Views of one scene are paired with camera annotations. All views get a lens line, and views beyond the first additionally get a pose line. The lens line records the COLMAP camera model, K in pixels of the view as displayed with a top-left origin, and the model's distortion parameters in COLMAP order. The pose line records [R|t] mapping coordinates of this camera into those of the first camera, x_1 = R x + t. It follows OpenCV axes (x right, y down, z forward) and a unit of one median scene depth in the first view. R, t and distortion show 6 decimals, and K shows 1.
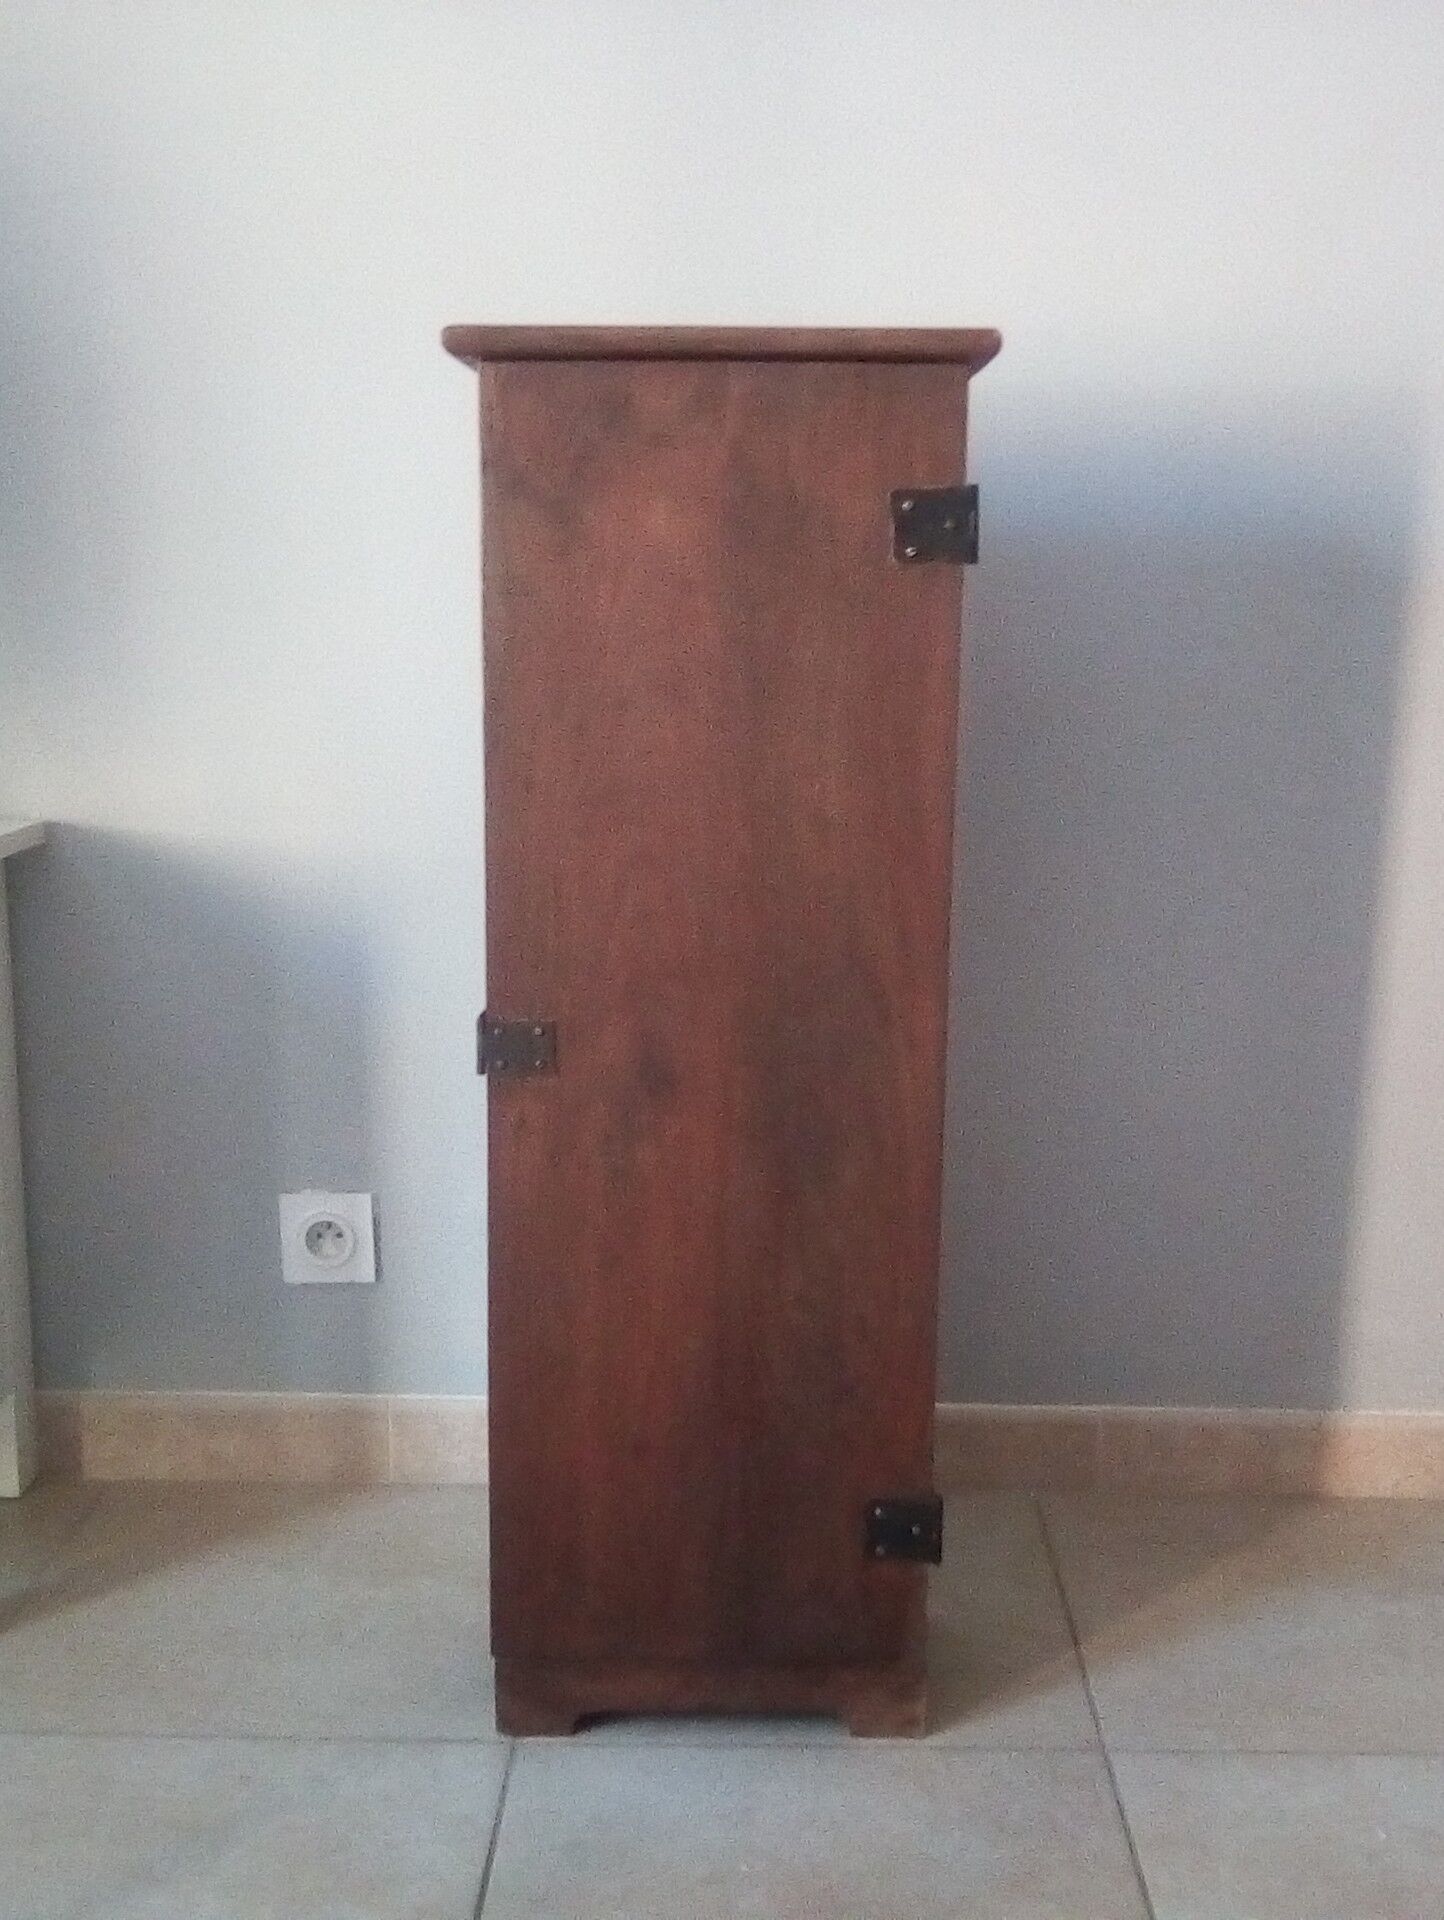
lens RADIAL K [[1980.6, 0, 748.0], [0, 1980.6, 990.9], [0, 0, 1]] dist [-0.018708, 0.000000]
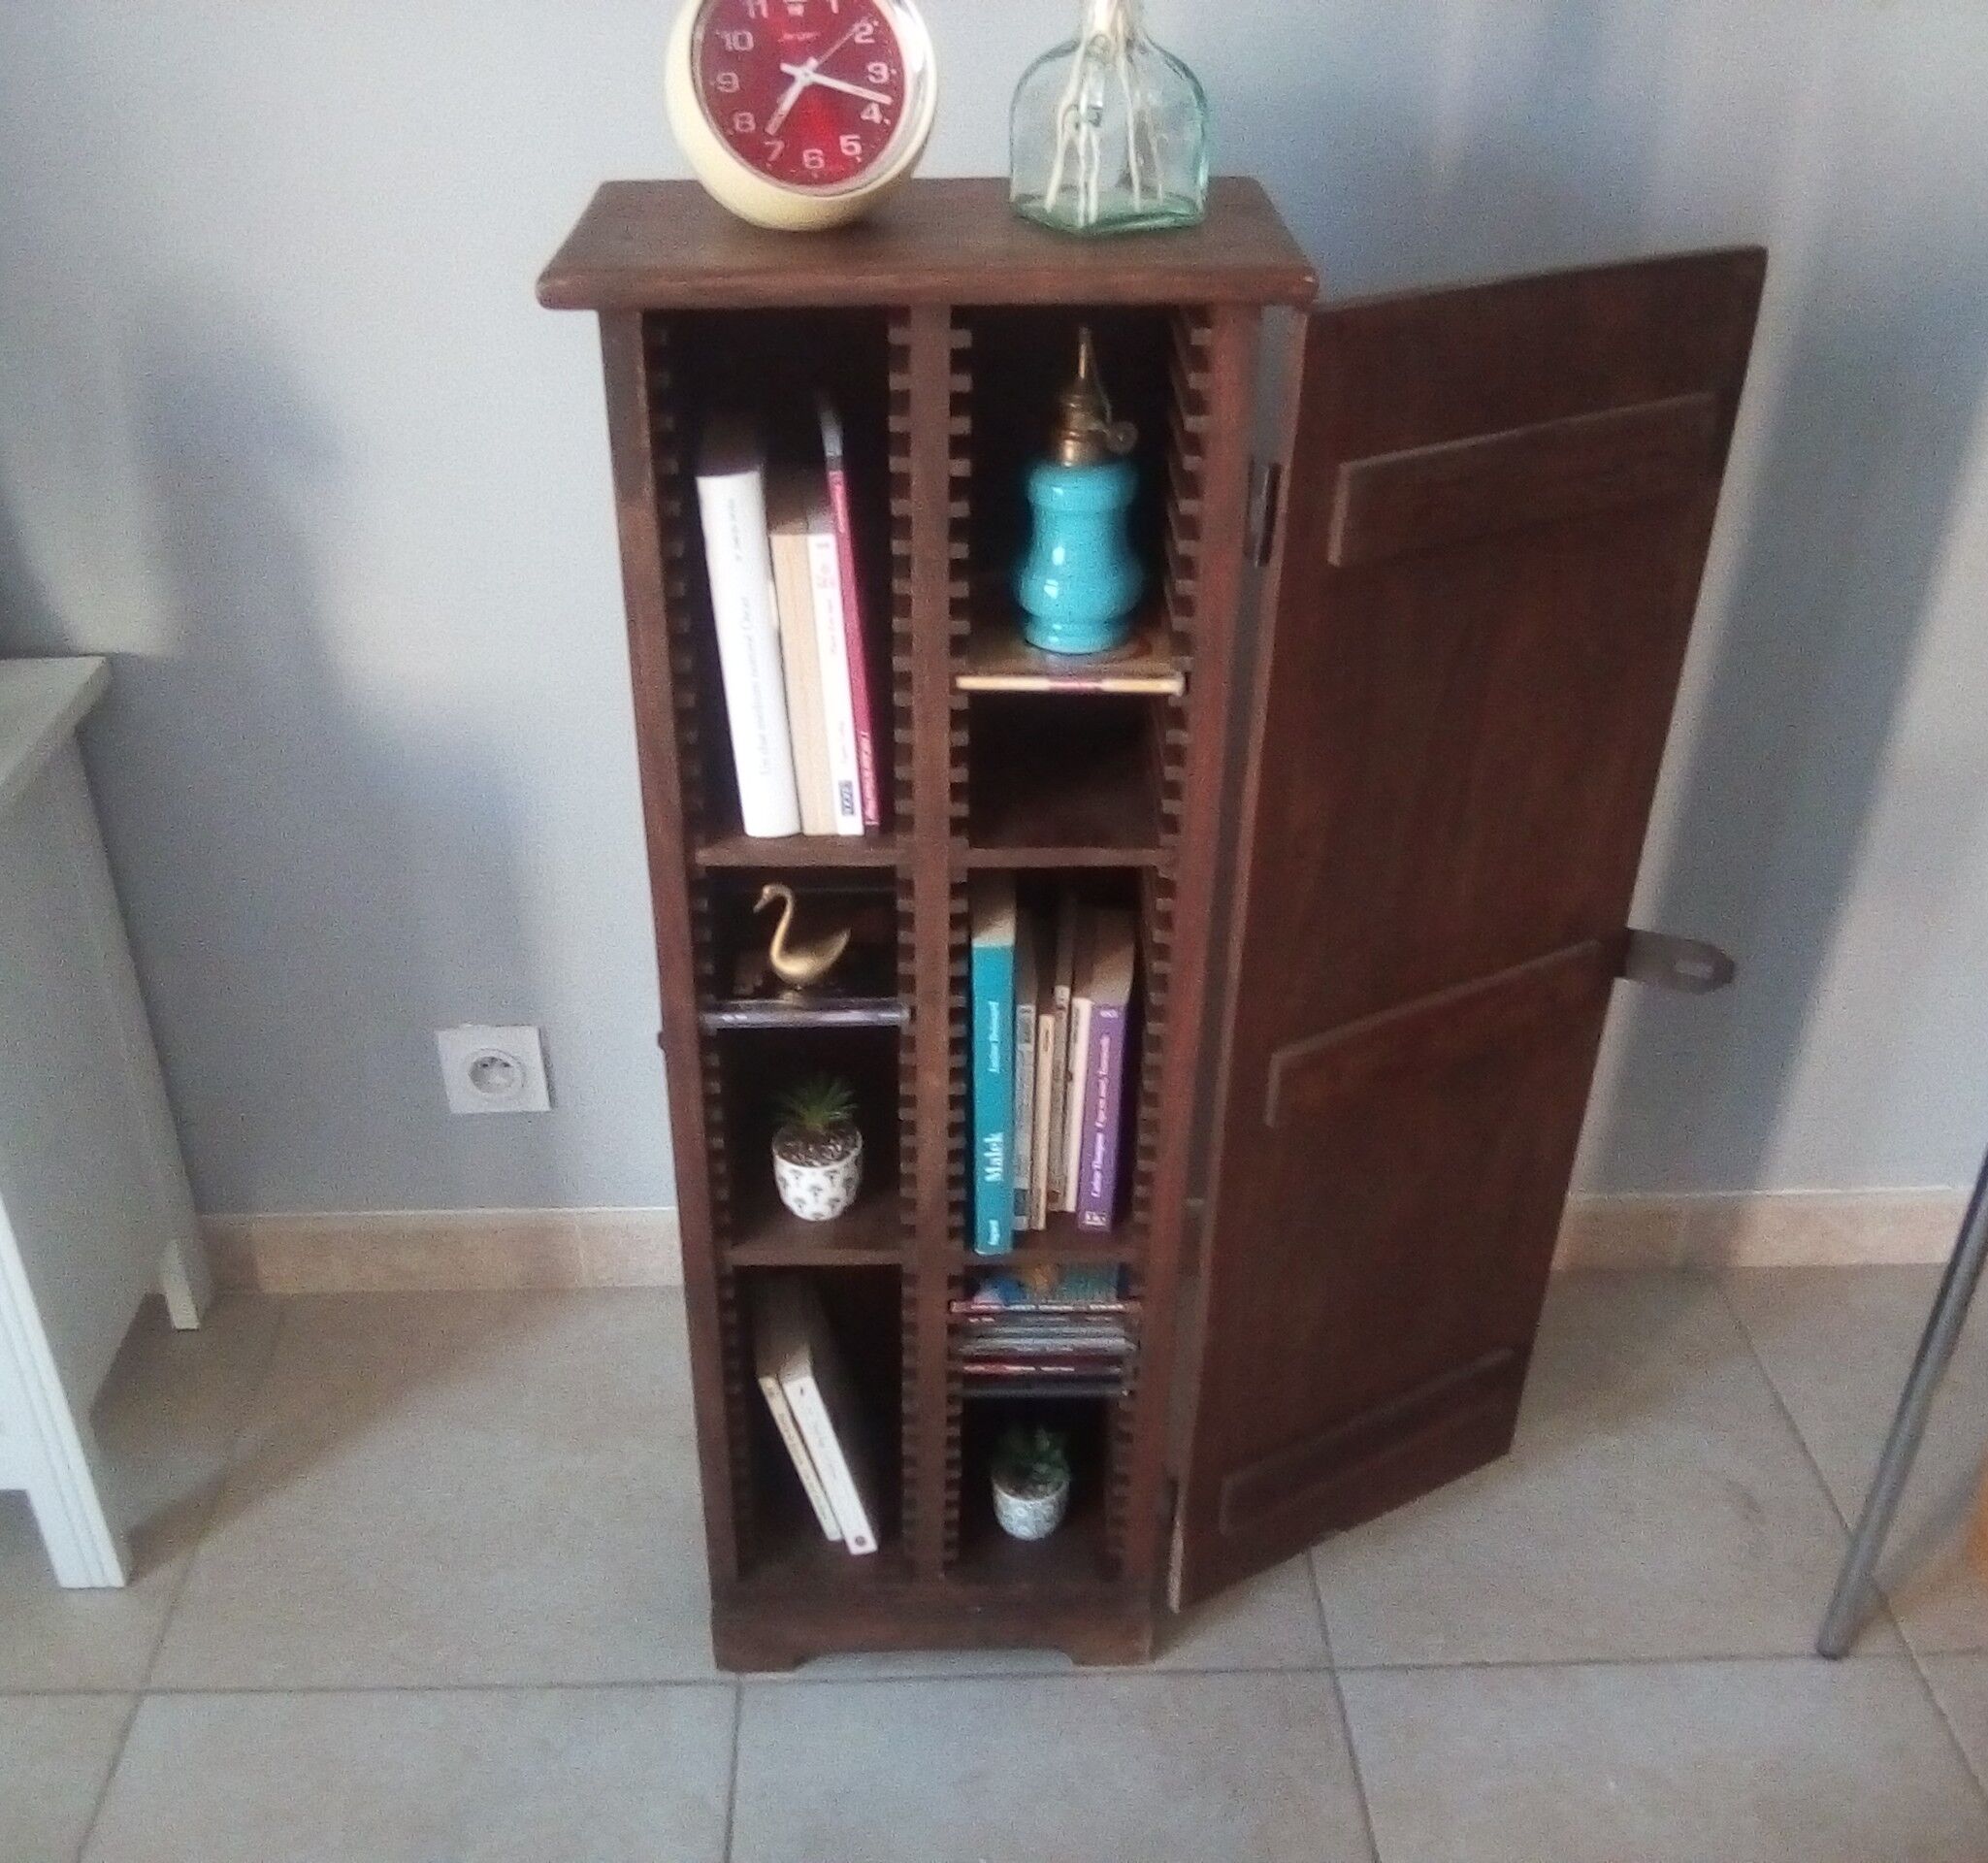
lens RADIAL K [[1920.0, 0, 938.4], [0, 1920.0, 951.1], [0, 0, 1]] dist [-0.003920, 0.000000]
pose [[0.999447, -0.027769, 0.018274, -0.025832], [0.019557, 0.935700, 0.352254, -0.296503], [-0.026881, -0.351702, 0.935726, 0.224397]]
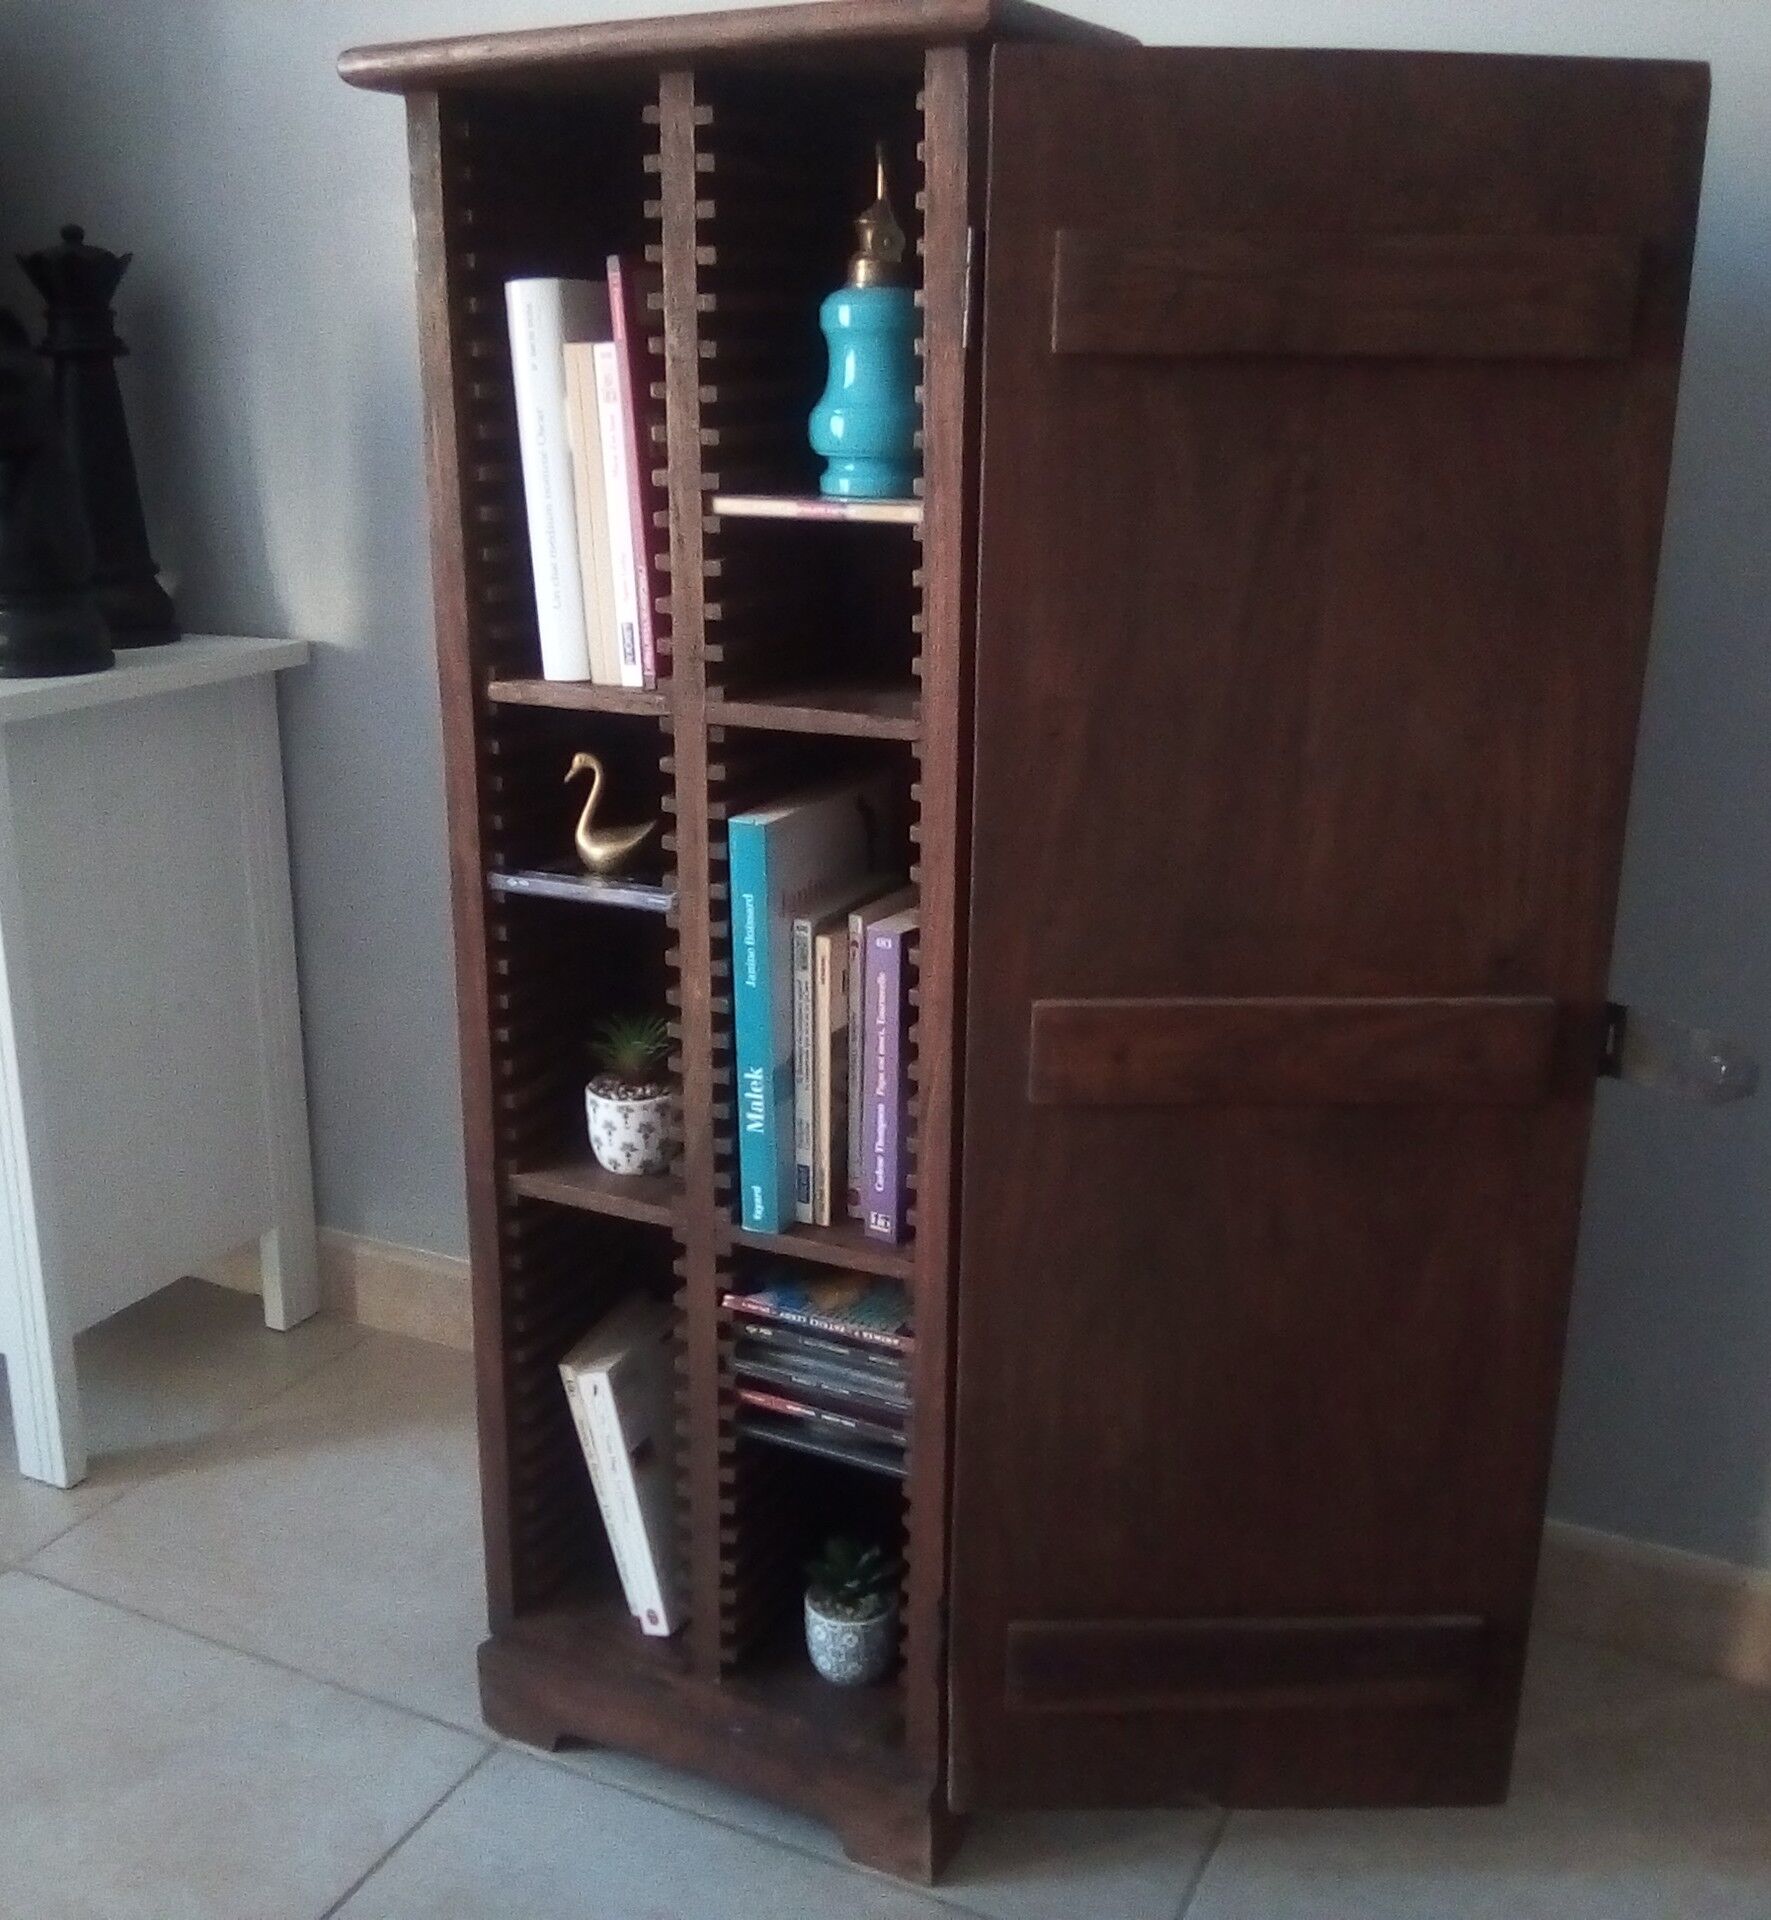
lens RADIAL K [[1996.8, 0, 822.2], [0, 1996.8, 993.0], [0, 0, 1]] dist [-0.008916, 0.000000]
pose [[0.897857, 0.122742, -0.422832, 0.337985], [-0.078861, 0.989658, 0.119828, -0.063572], [0.433167, -0.074243, 0.898251, 0.293928]]
